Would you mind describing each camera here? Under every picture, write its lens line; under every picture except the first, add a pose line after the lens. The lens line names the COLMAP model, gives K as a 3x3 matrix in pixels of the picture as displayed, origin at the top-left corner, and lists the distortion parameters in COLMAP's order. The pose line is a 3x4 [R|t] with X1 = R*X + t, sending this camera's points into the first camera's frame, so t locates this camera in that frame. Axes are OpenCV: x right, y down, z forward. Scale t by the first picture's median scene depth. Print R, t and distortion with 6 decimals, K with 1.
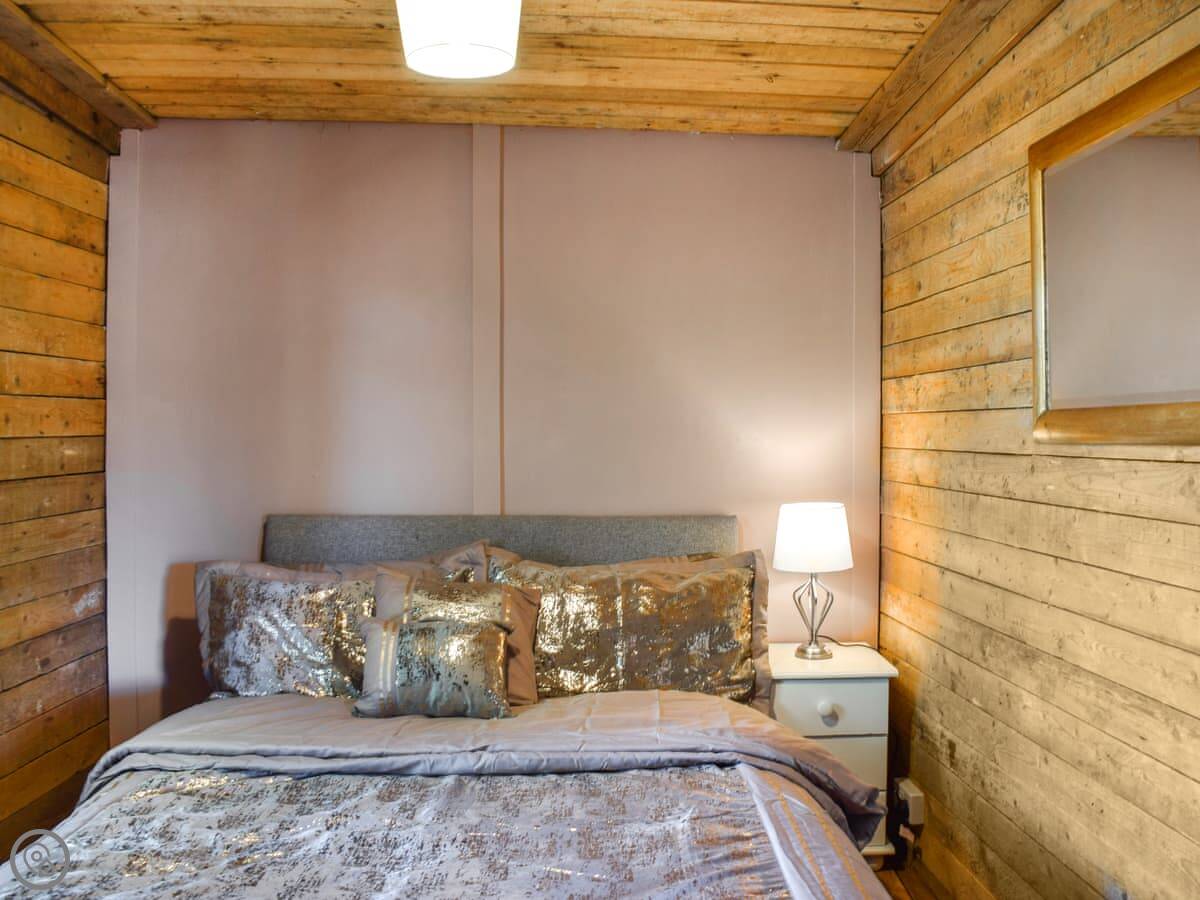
lens RADIAL K [[1030.8, 0, 602.4], [0, 1030.8, 490.8], [0, 0, 1]] dist [-0.093787, 0.014584]
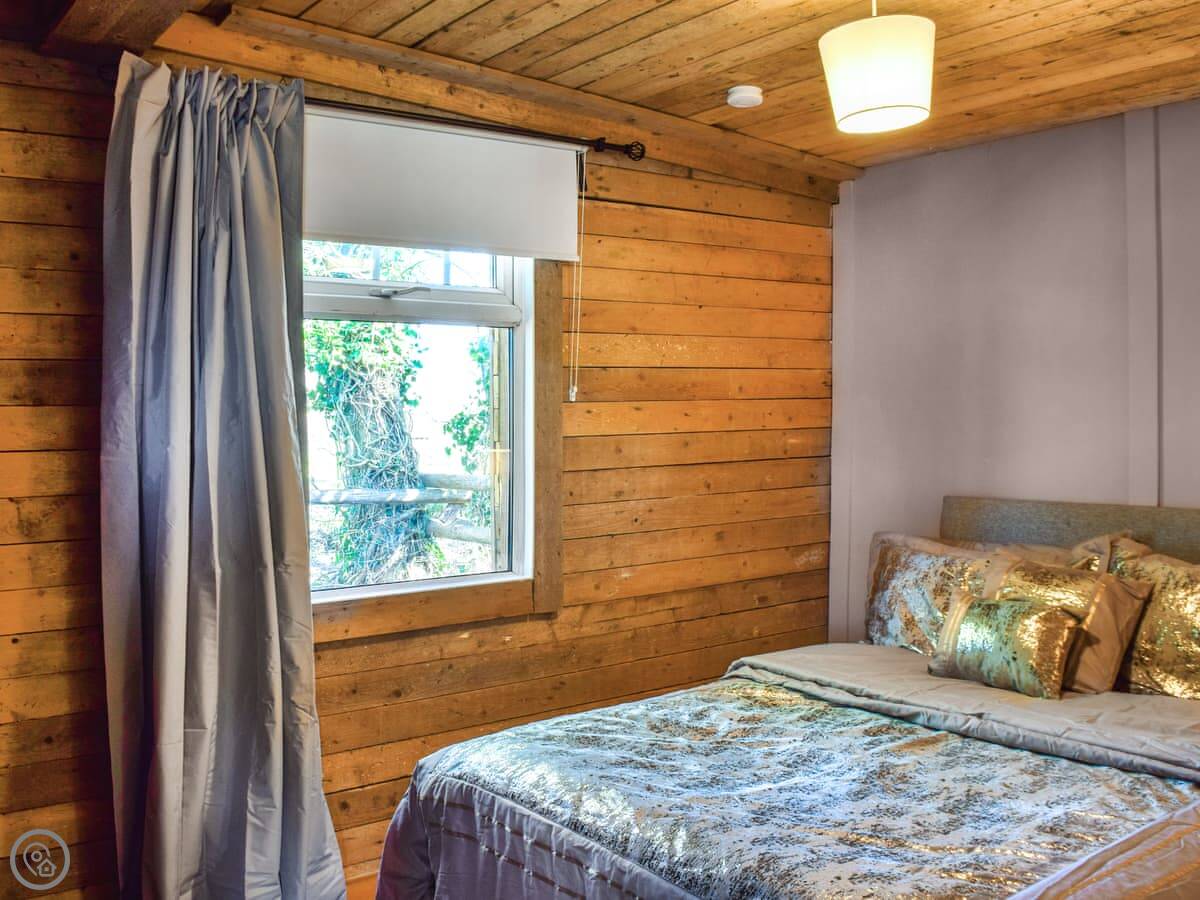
lens RADIAL K [[1043.8, 0, 597.8], [0, 1043.8, 433.1], [0, 0, 1]] dist [-0.093056, 0.015145]
pose [[0.569331, -0.004139, -0.822098, 0.457671], [-0.027096, 0.999350, -0.023796, -0.009983], [0.821662, 0.035823, 0.568848, 0.026439]]
